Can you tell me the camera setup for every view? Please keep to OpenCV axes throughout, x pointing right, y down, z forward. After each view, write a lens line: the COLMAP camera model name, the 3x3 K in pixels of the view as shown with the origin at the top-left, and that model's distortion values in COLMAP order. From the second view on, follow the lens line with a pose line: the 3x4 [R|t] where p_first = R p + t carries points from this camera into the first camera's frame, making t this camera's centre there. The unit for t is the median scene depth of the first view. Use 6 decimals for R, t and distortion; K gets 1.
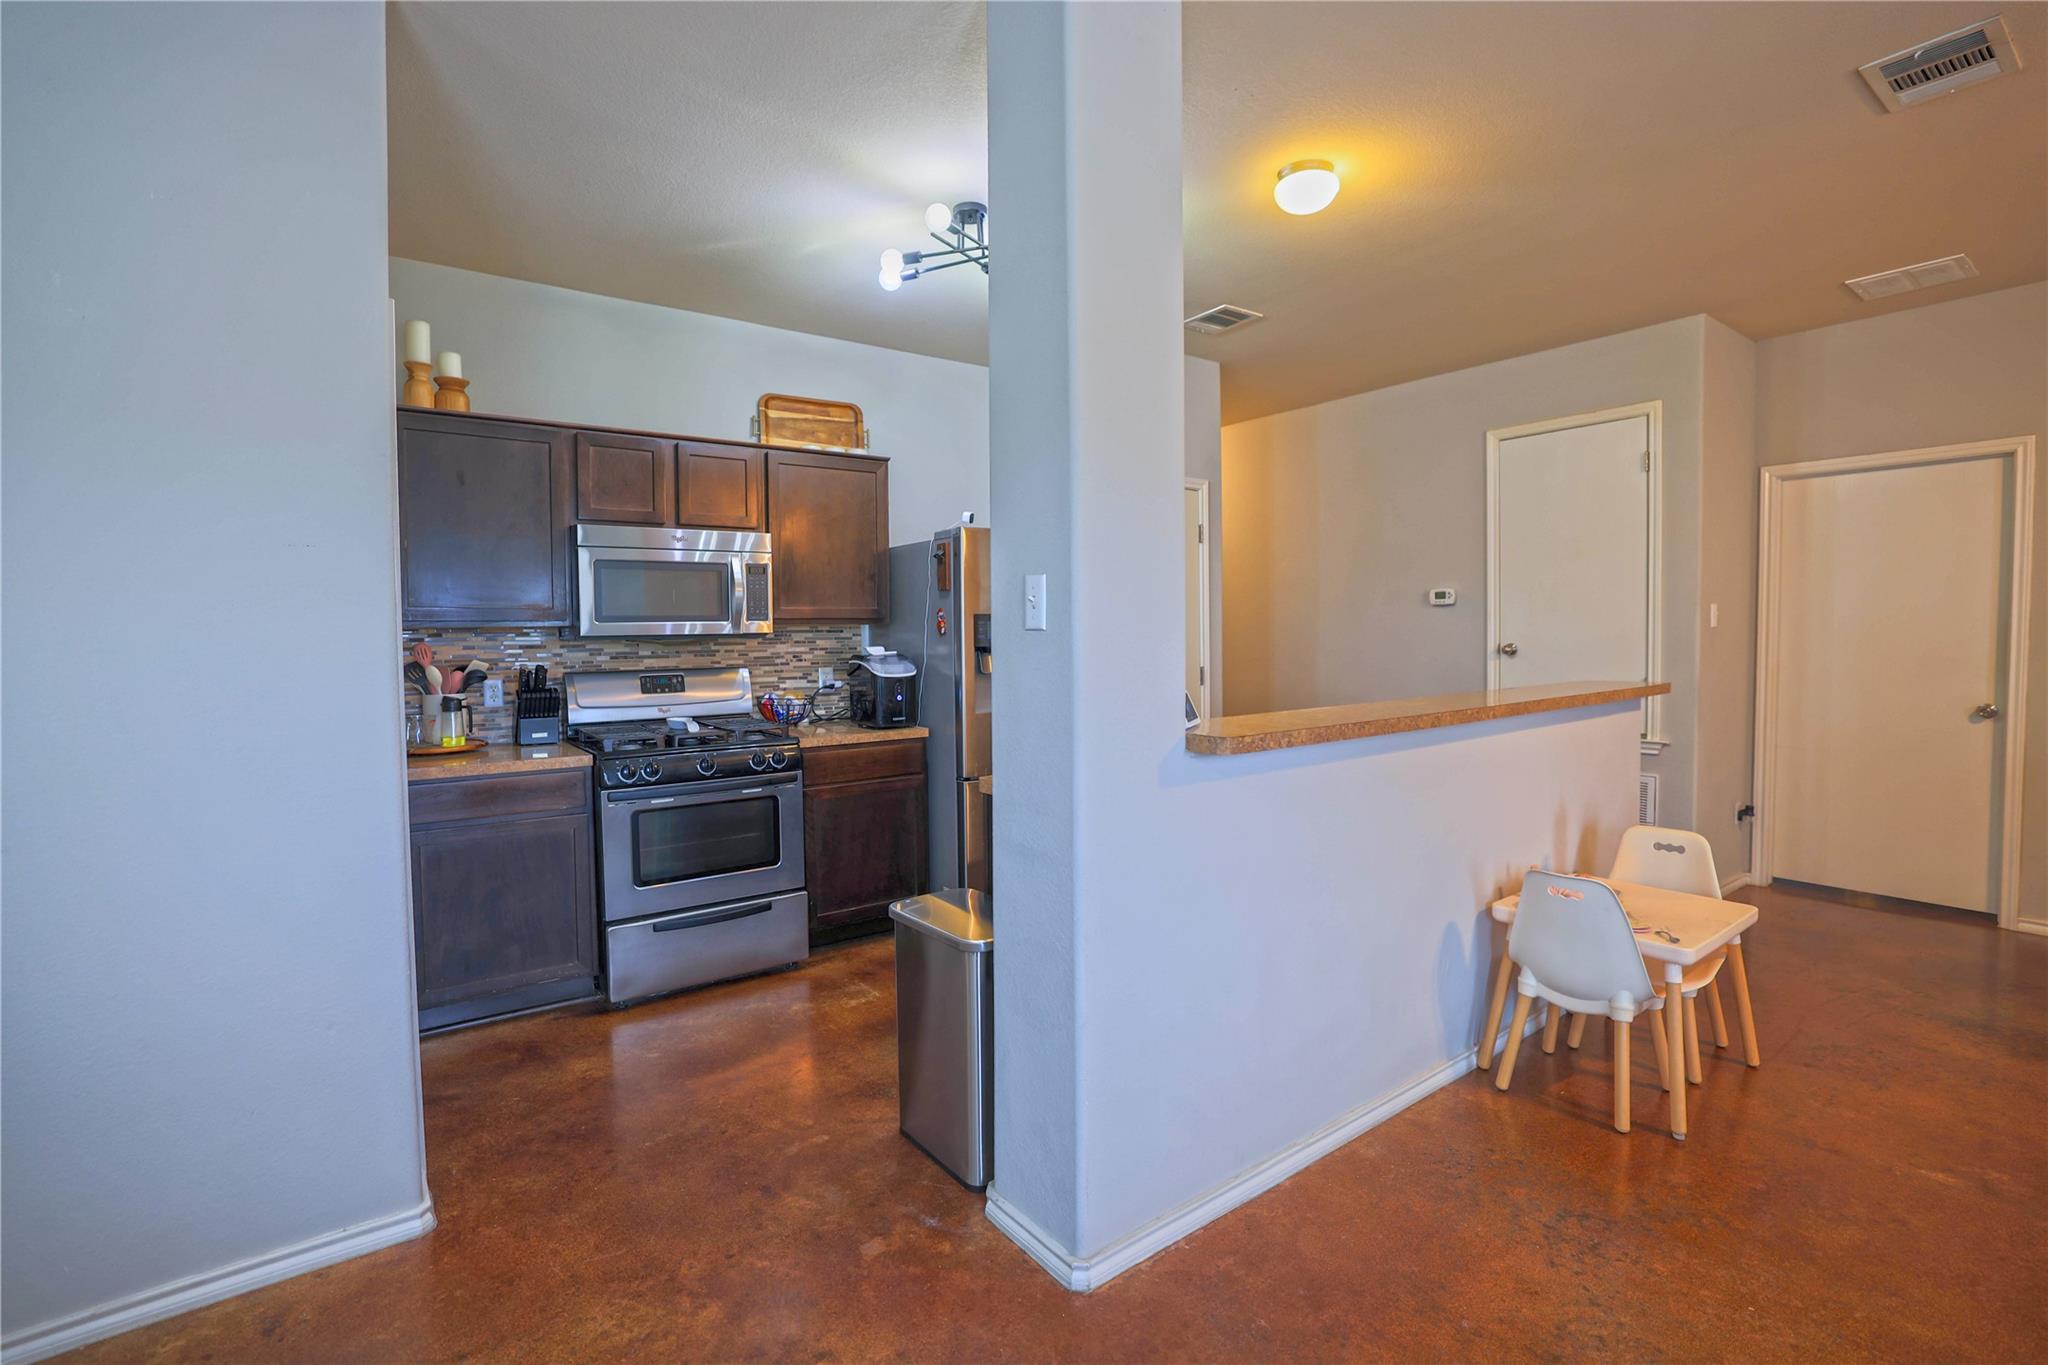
lens RADIAL K [[920.7, 0, 1011.6], [0, 920.7, 668.0], [0, 0, 1]] dist [-0.046273, 0.016101]
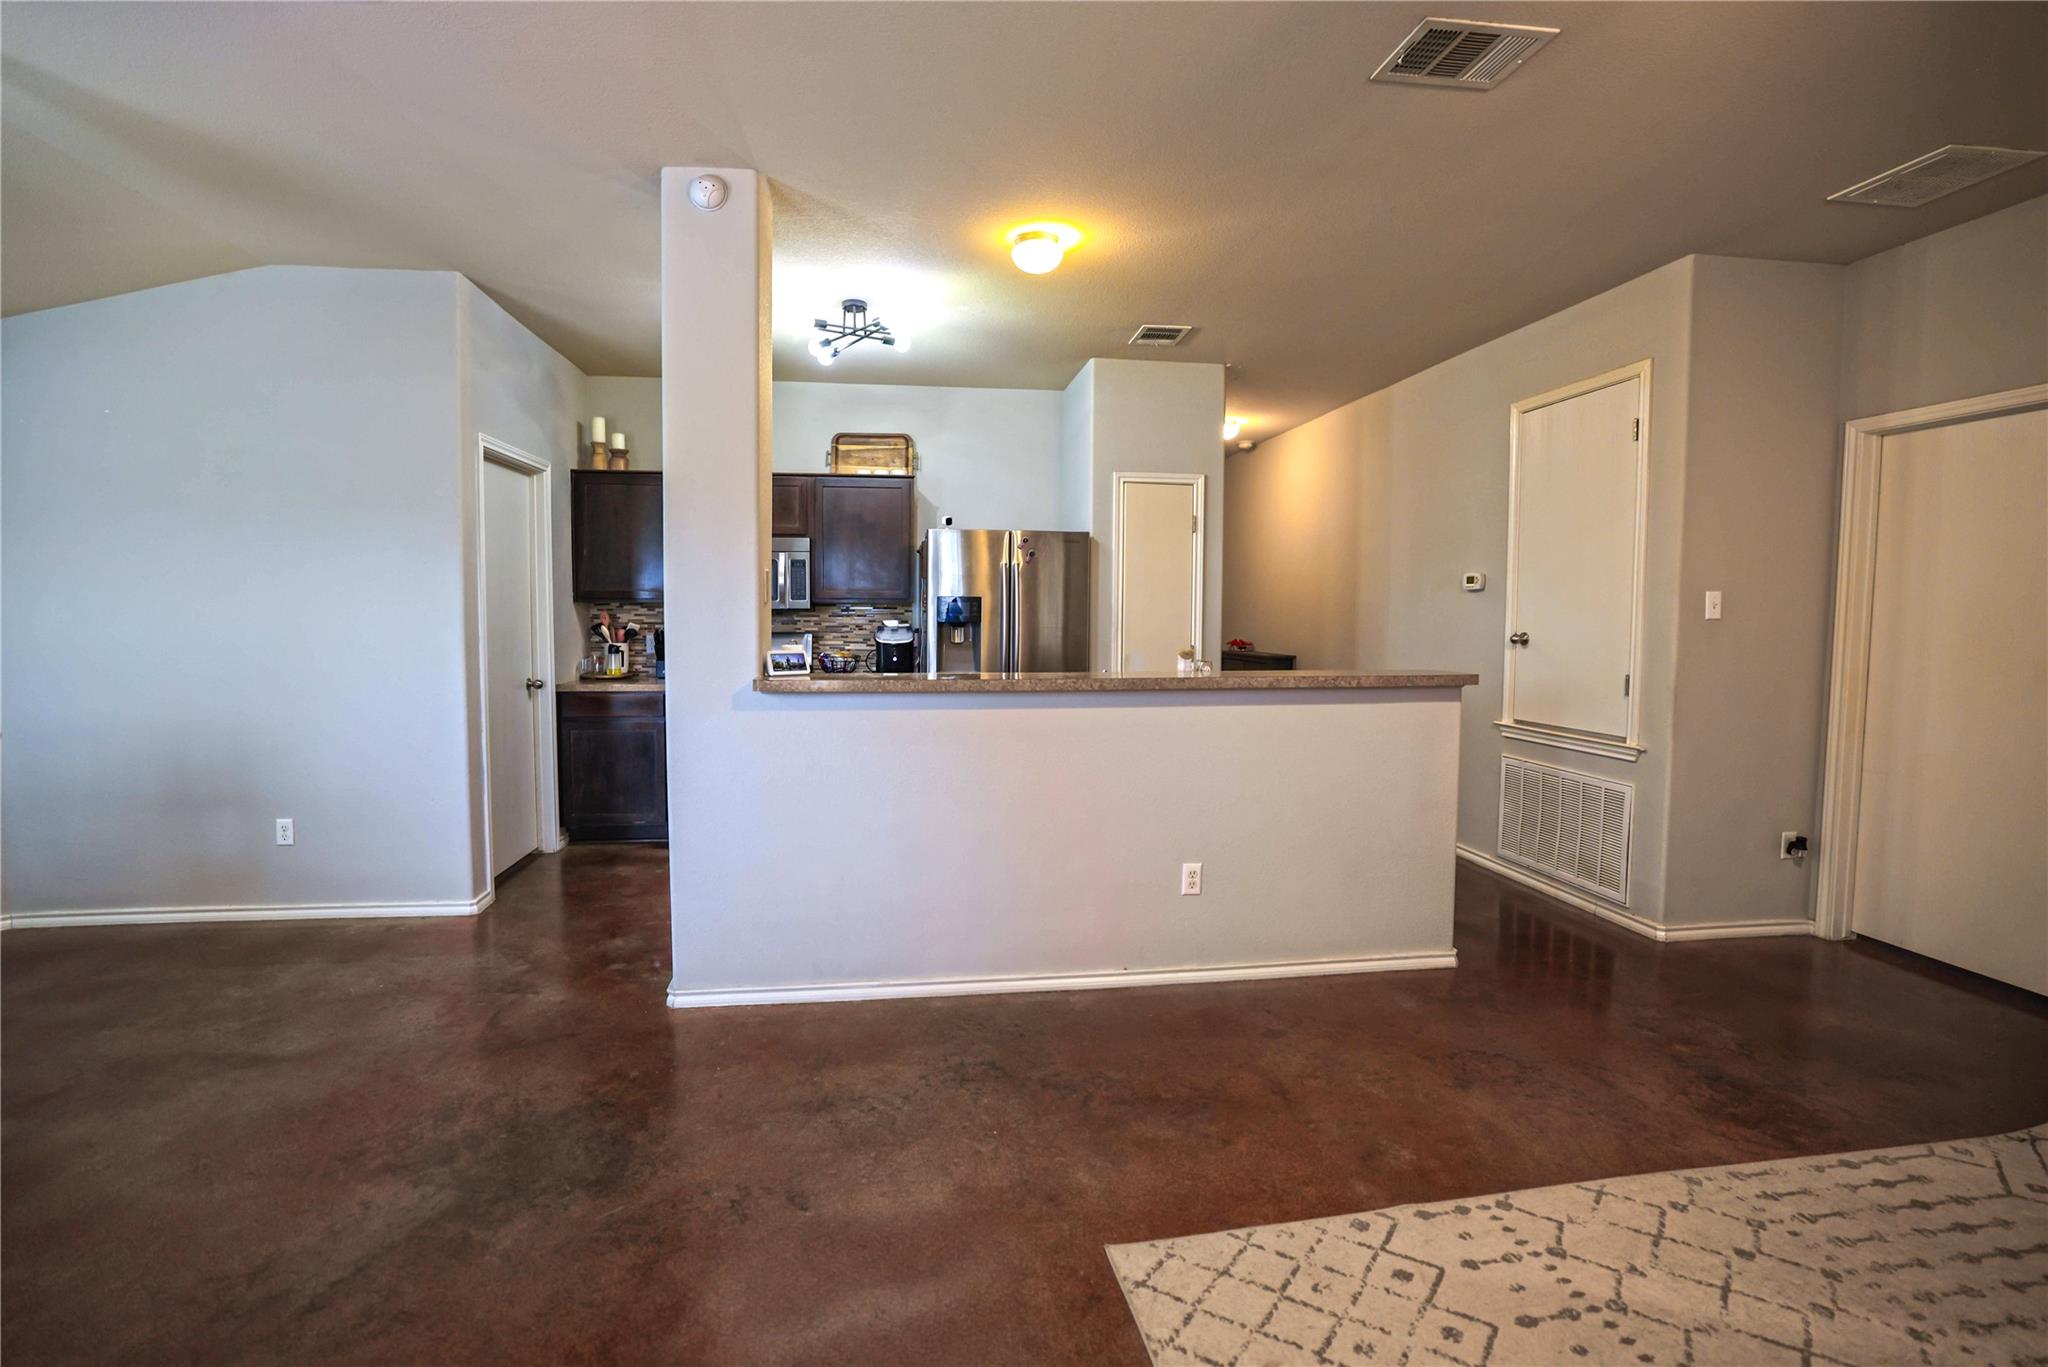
lens RADIAL K [[890.0, 0, 984.7], [0, 890.0, 658.8], [0, 0, 1]] dist [-0.043108, 0.014071]
pose [[0.874241, 0.042289, -0.483646, 0.641828], [-0.033724, 0.999083, 0.026398, -0.006372], [0.484319, -0.006767, 0.874865, -0.063594]]
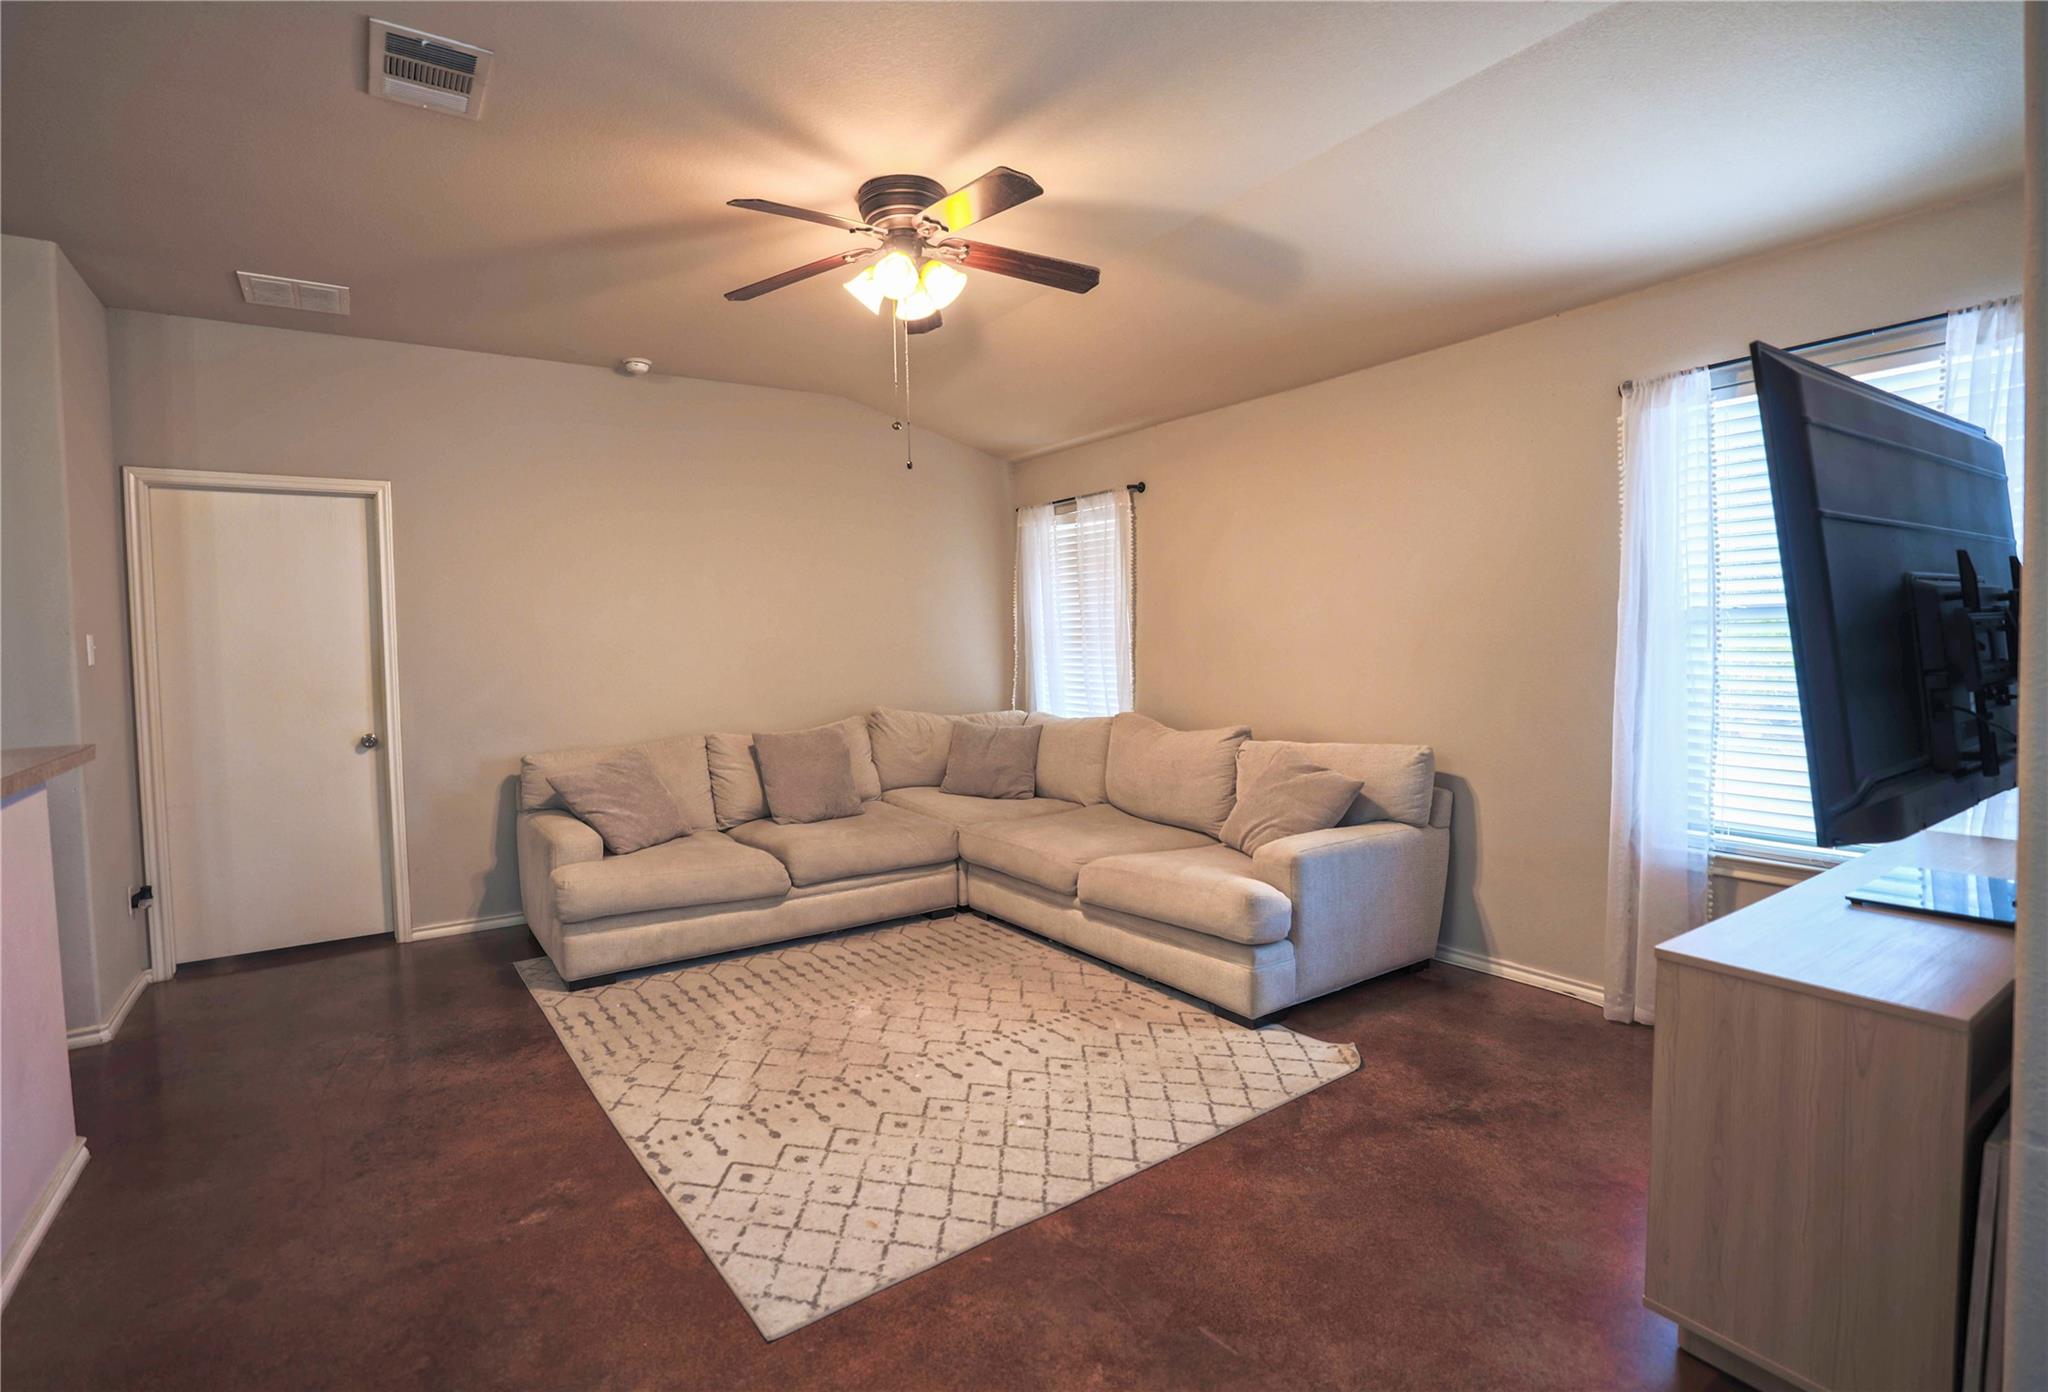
lens RADIAL K [[961.0, 0, 988.7], [0, 961.0, 679.3], [0, 0, 1]] dist [-0.029170, 0.000710]
pose [[0.041752, -0.029376, 0.998696, 0.025002], [0.061825, 0.997728, 0.026763, -0.008526], [-0.997213, 0.060627, 0.043473, 0.236087]]
